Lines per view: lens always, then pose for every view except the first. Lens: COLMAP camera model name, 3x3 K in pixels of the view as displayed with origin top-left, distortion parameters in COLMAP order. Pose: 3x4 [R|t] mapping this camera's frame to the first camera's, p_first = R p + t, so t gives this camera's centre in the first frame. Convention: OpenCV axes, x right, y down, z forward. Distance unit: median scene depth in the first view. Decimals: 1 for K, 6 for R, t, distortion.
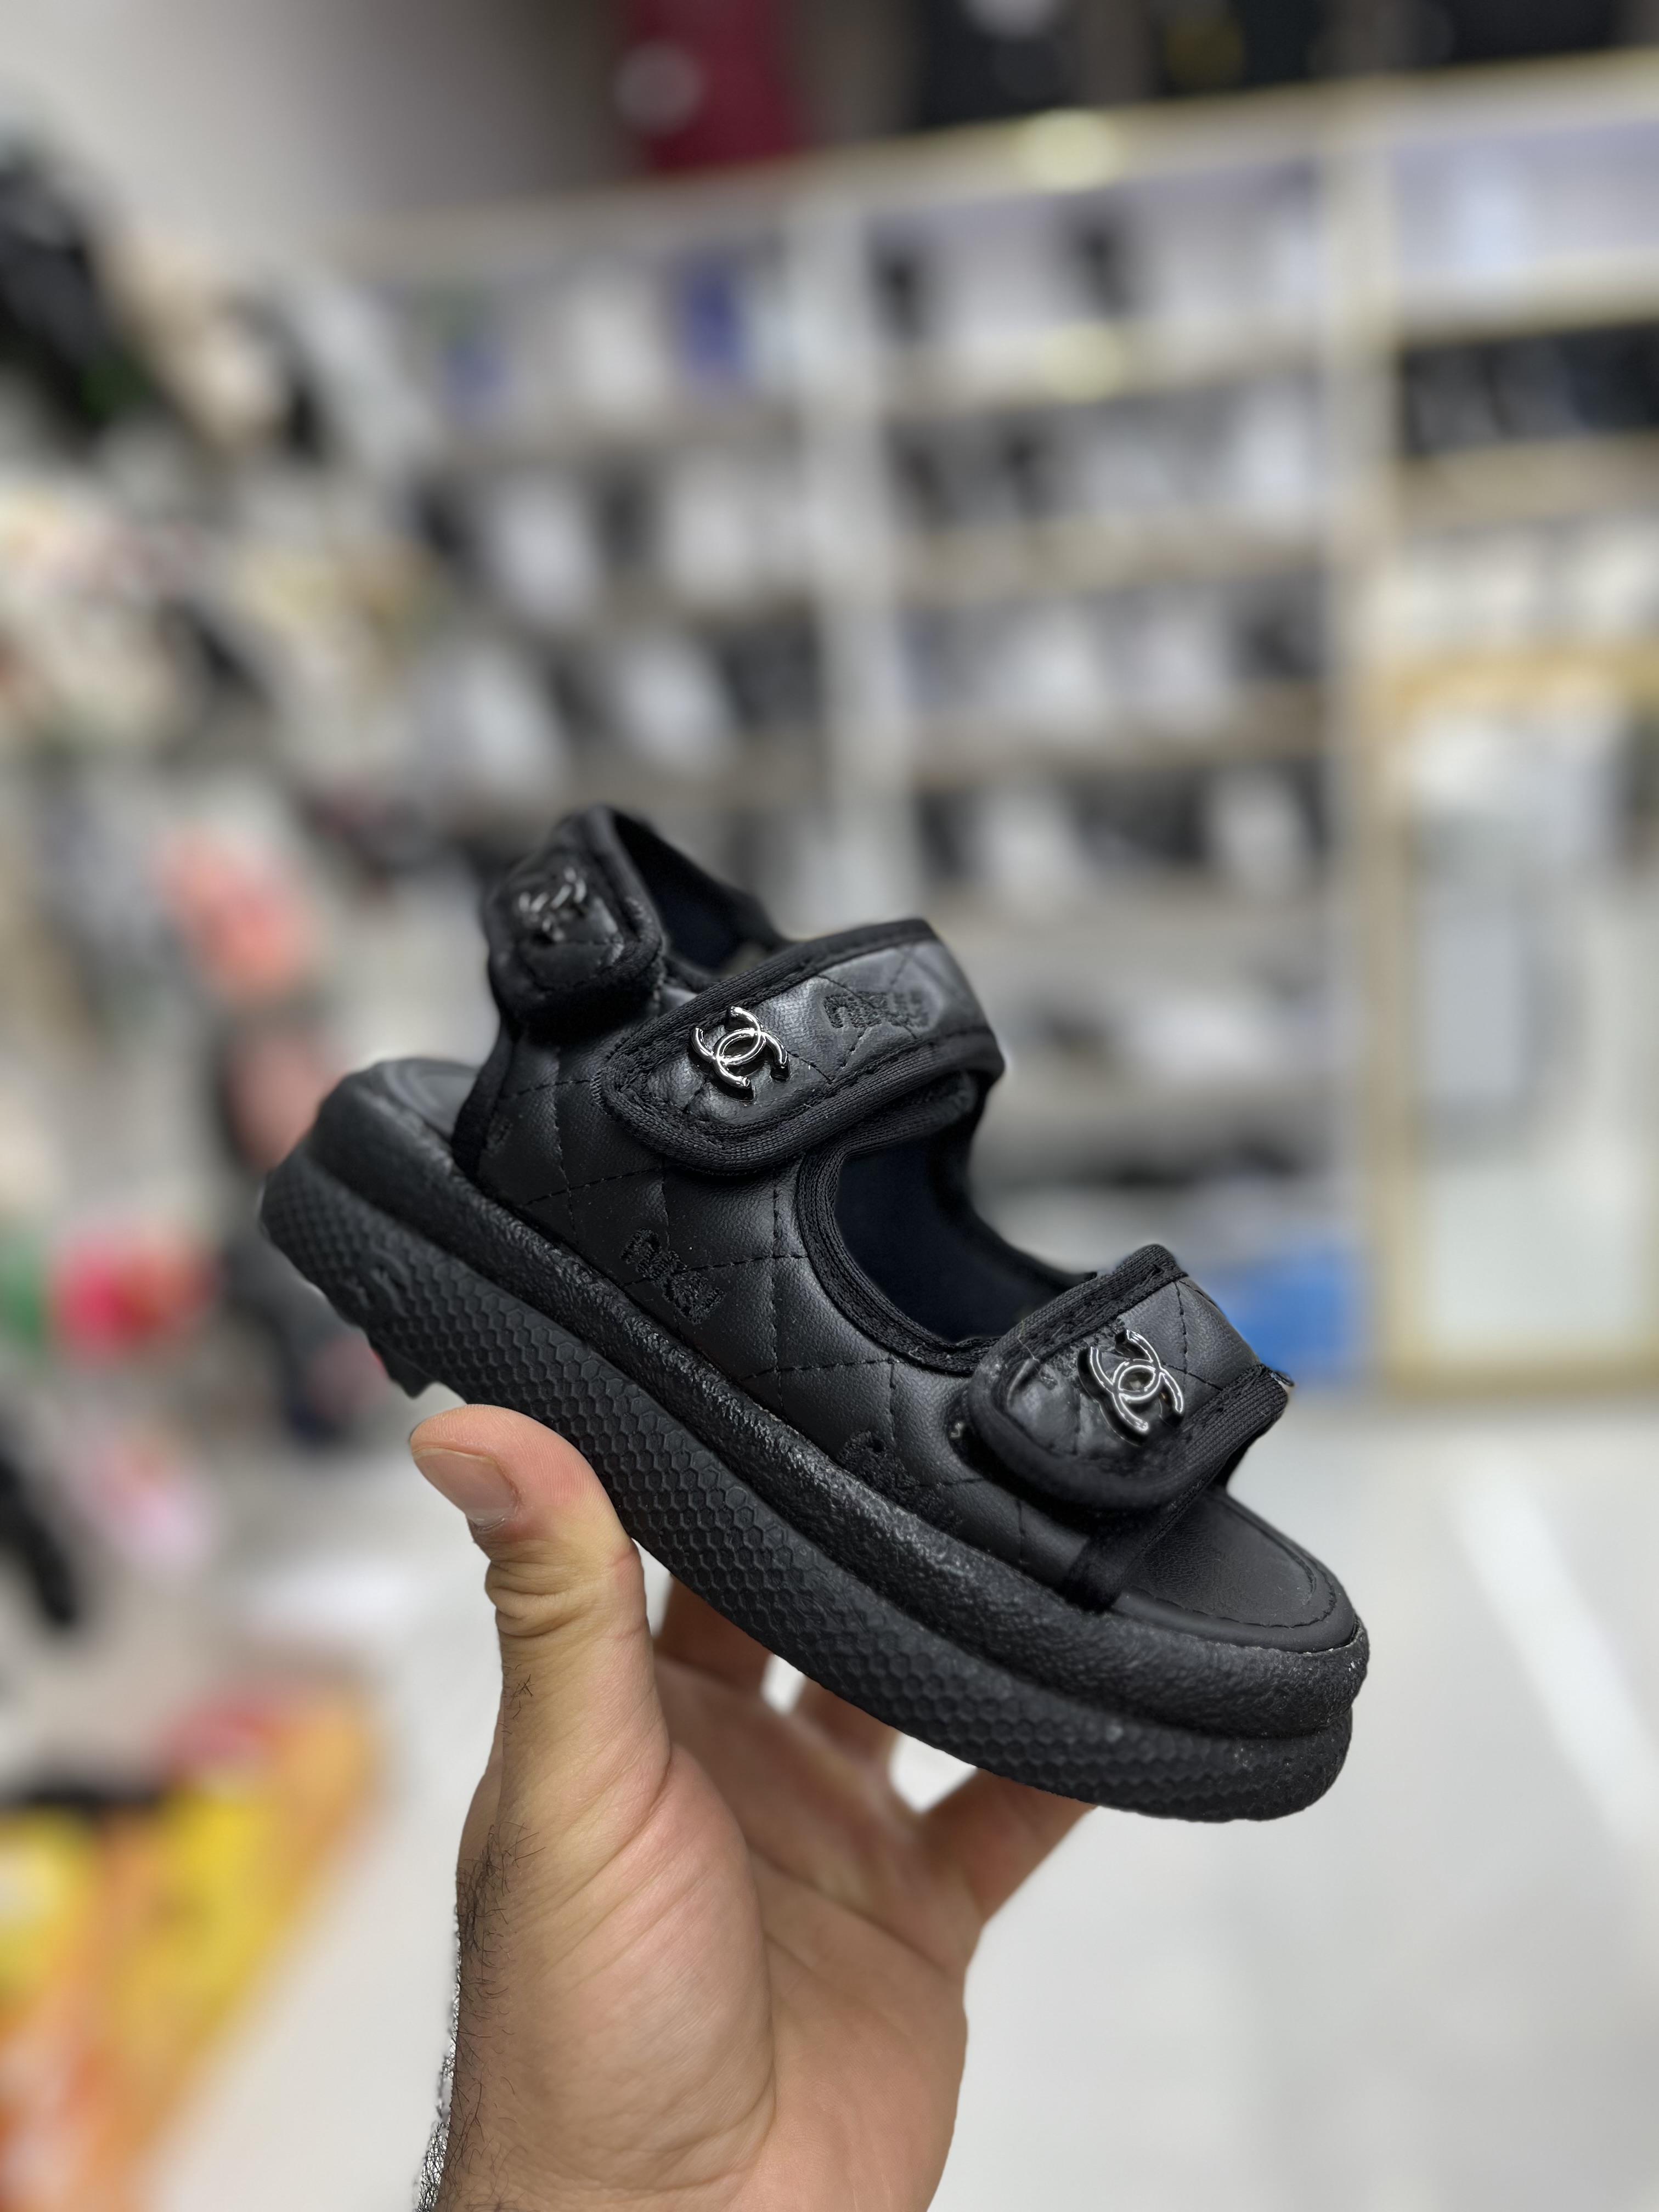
lens RADIAL K [[1705.7, 0, 823.1], [0, 1705.7, 1100.2], [0, 0, 1]] dist [0.014727, -0.042962]
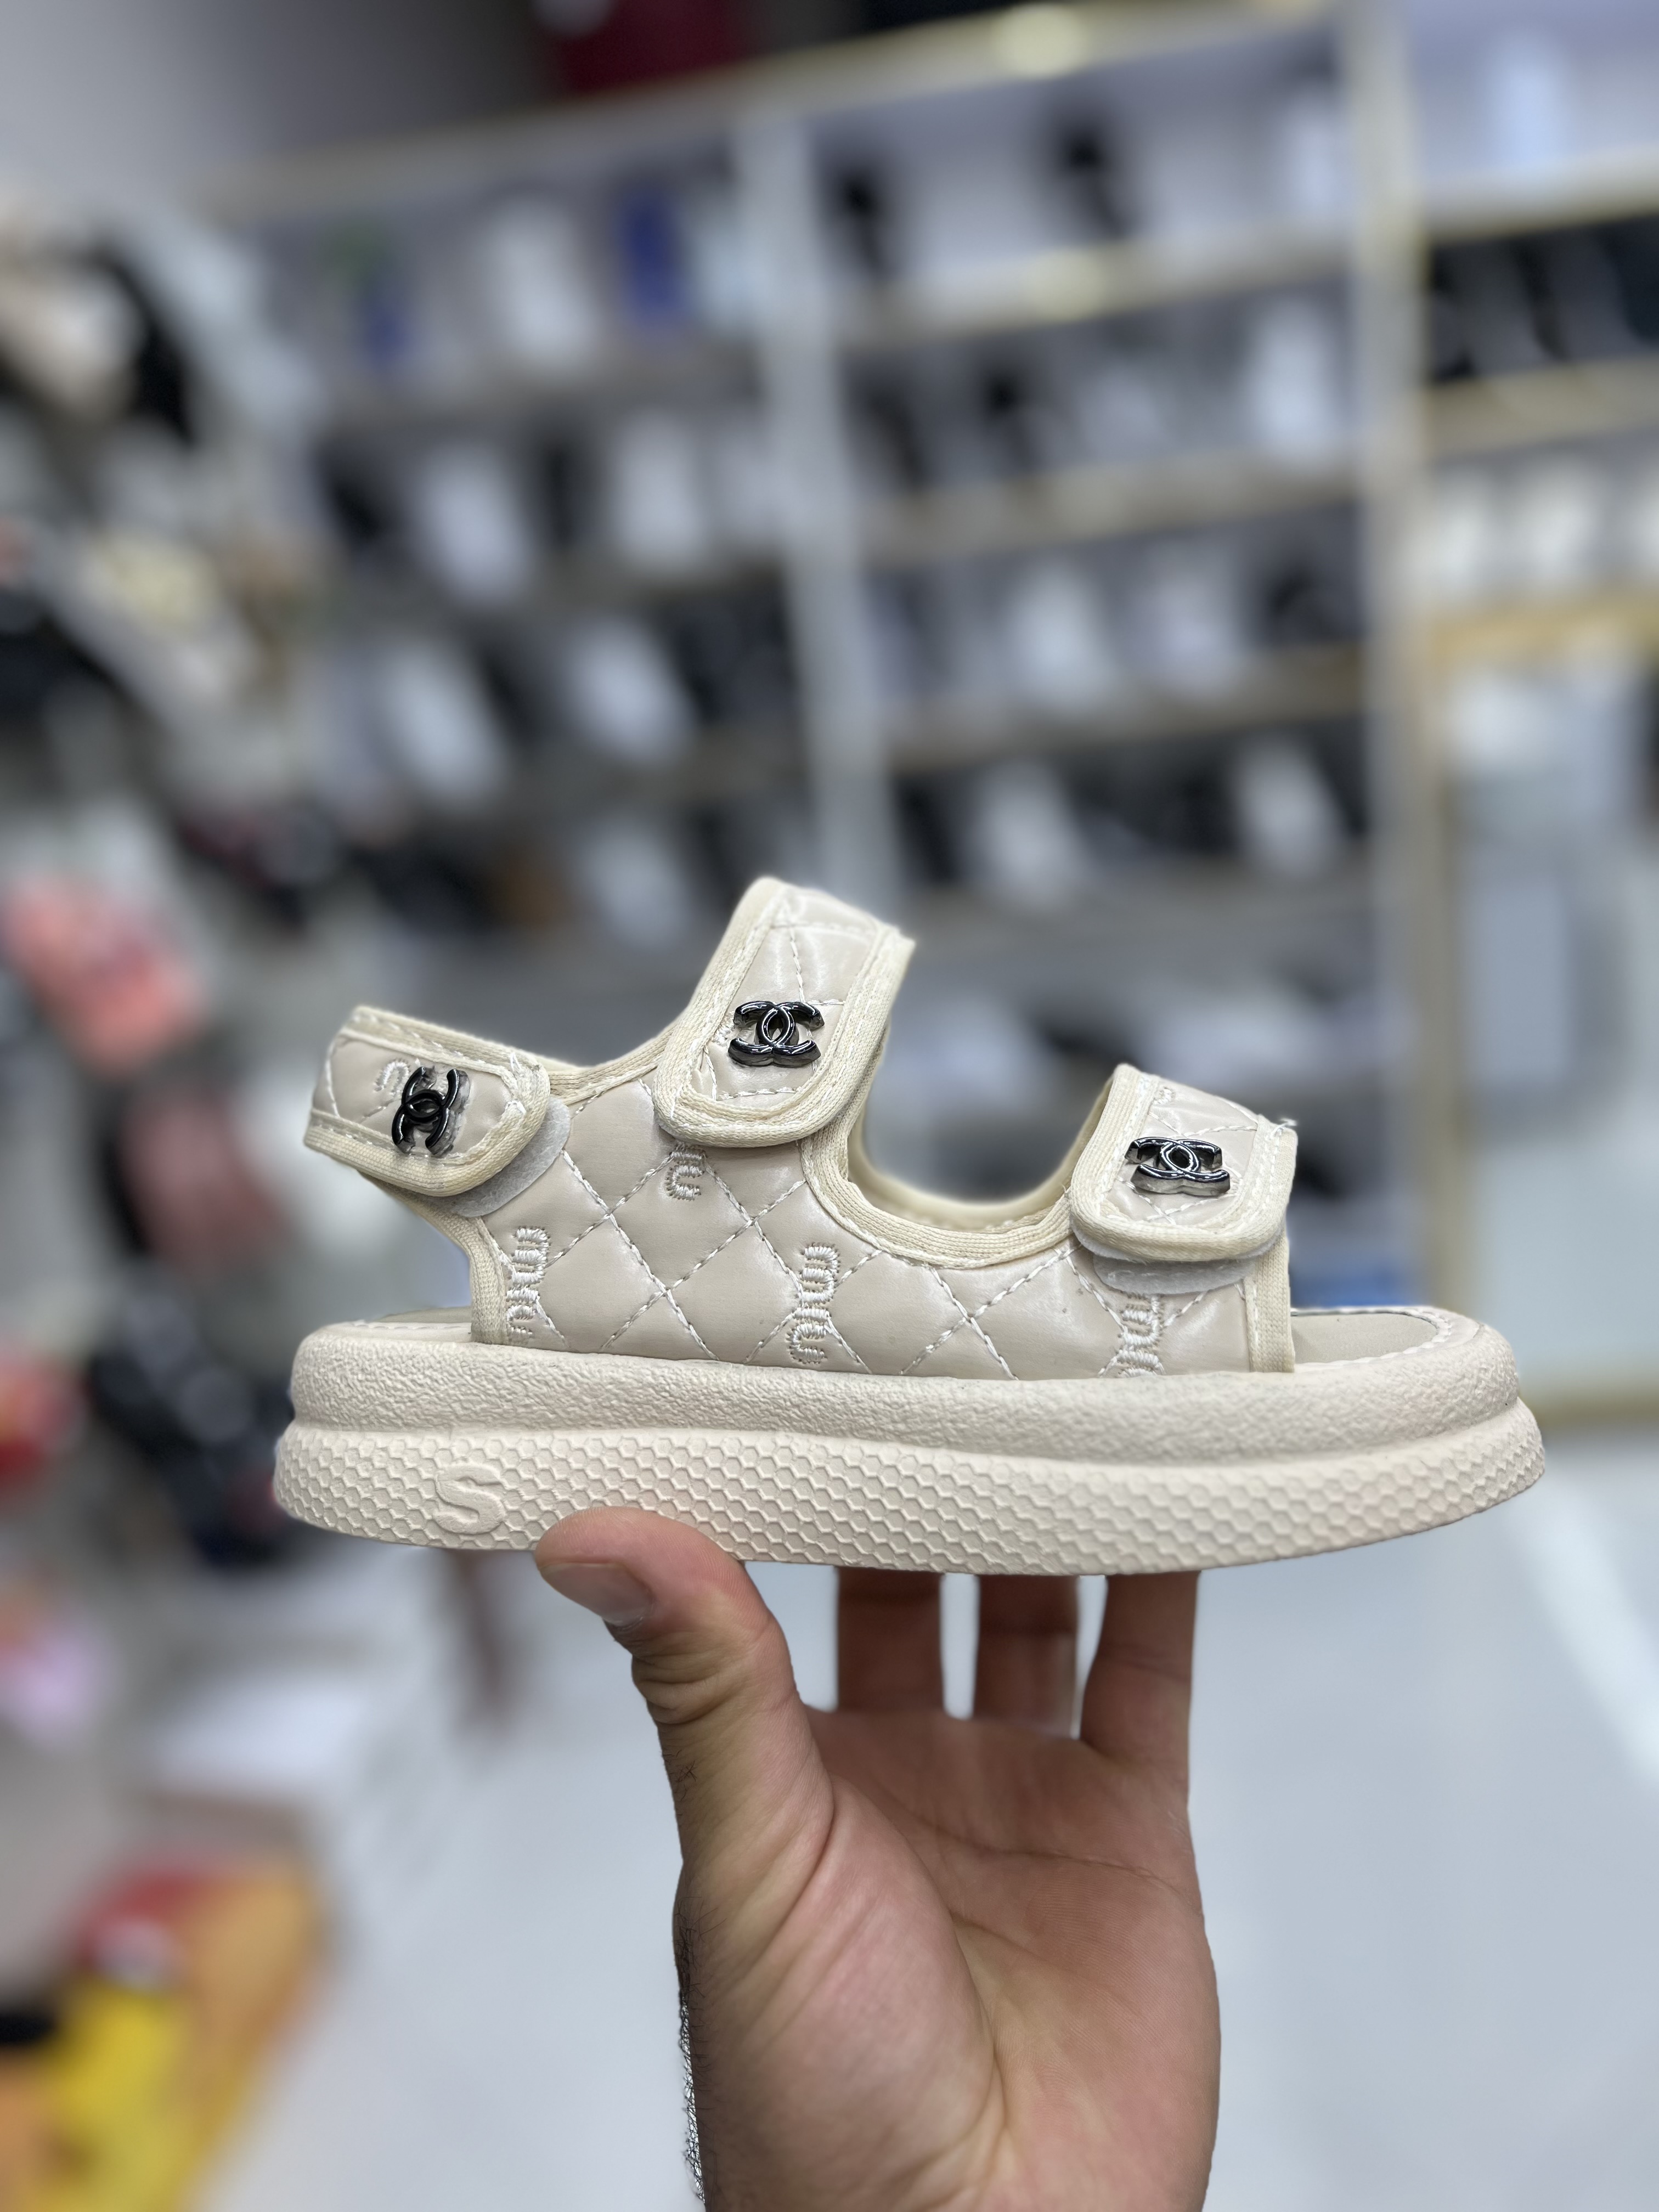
lens RADIAL K [[1705.7, 0, 818.9], [0, 1705.7, 1111.3], [0, 0, 1]] dist [0.014727, -0.042962]
pose [[0.999227, -0.038524, -0.007814, 0.013246], [0.038681, 0.999030, 0.021065, -0.029548], [0.006995, -0.021351, 0.999748, 0.108932]]
